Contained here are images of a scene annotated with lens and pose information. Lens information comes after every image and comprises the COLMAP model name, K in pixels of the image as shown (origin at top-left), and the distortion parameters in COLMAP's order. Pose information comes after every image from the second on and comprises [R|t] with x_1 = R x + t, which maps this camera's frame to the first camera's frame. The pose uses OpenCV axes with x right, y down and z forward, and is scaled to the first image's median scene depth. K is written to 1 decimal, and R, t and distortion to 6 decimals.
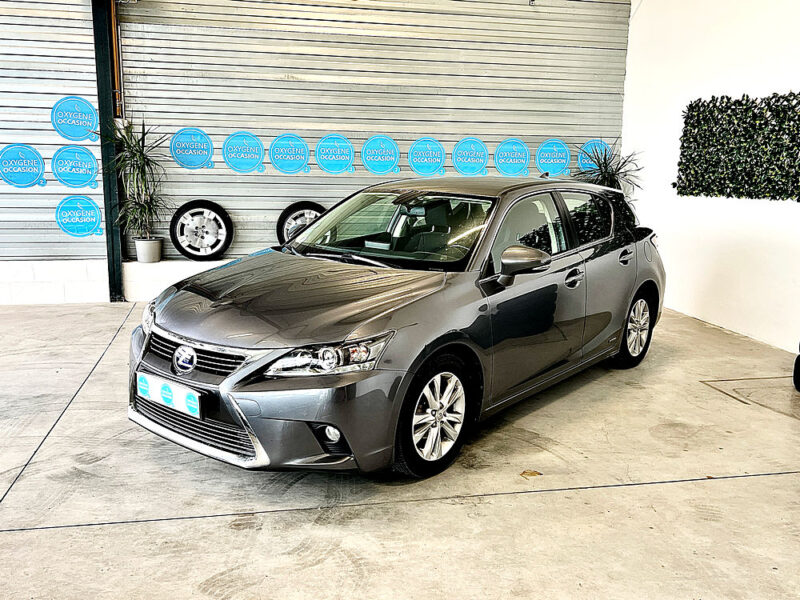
lens RADIAL K [[722.1, 0, 399.4], [0, 722.1, 299.5], [0, 0, 1]] dist [-0.012633, -0.034668]
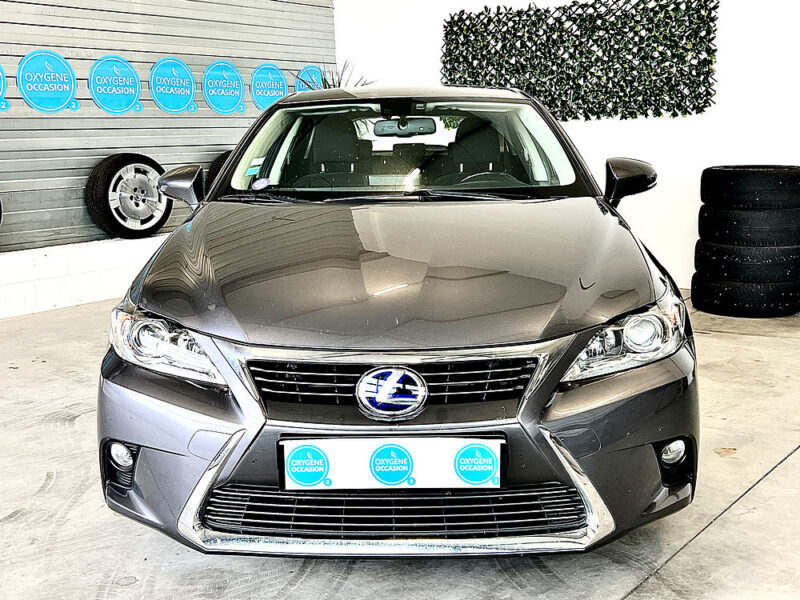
lens RADIAL K [[883.0, 0, 402.2], [0, 883.0, 306.3], [0, 0, 1]] dist [-0.021947, 0.000000]
pose [[0.800934, -0.149122, 0.579886, -0.321258], [0.143629, 0.988062, 0.055709, -0.005152], [-0.581271, 0.038669, 0.812791, 0.240756]]
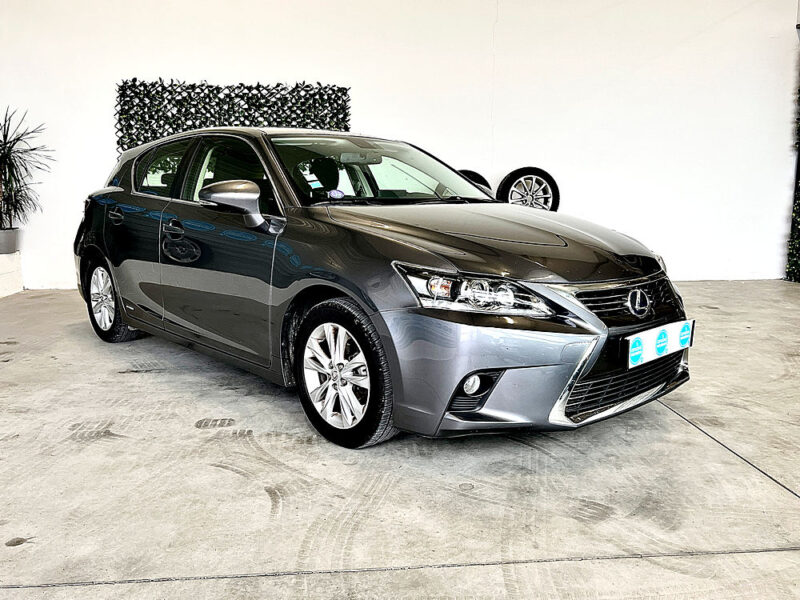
lens RADIAL K [[662.7, 0, 400.4], [0, 662.7, 295.1], [0, 0, 1]] dist [-0.004270, -0.003789]
pose [[0.144483, -0.165748, 0.975527, -0.558461], [0.181211, 0.973630, 0.138587, -0.044479], [-0.972773, 0.156753, 0.170709, 0.577695]]
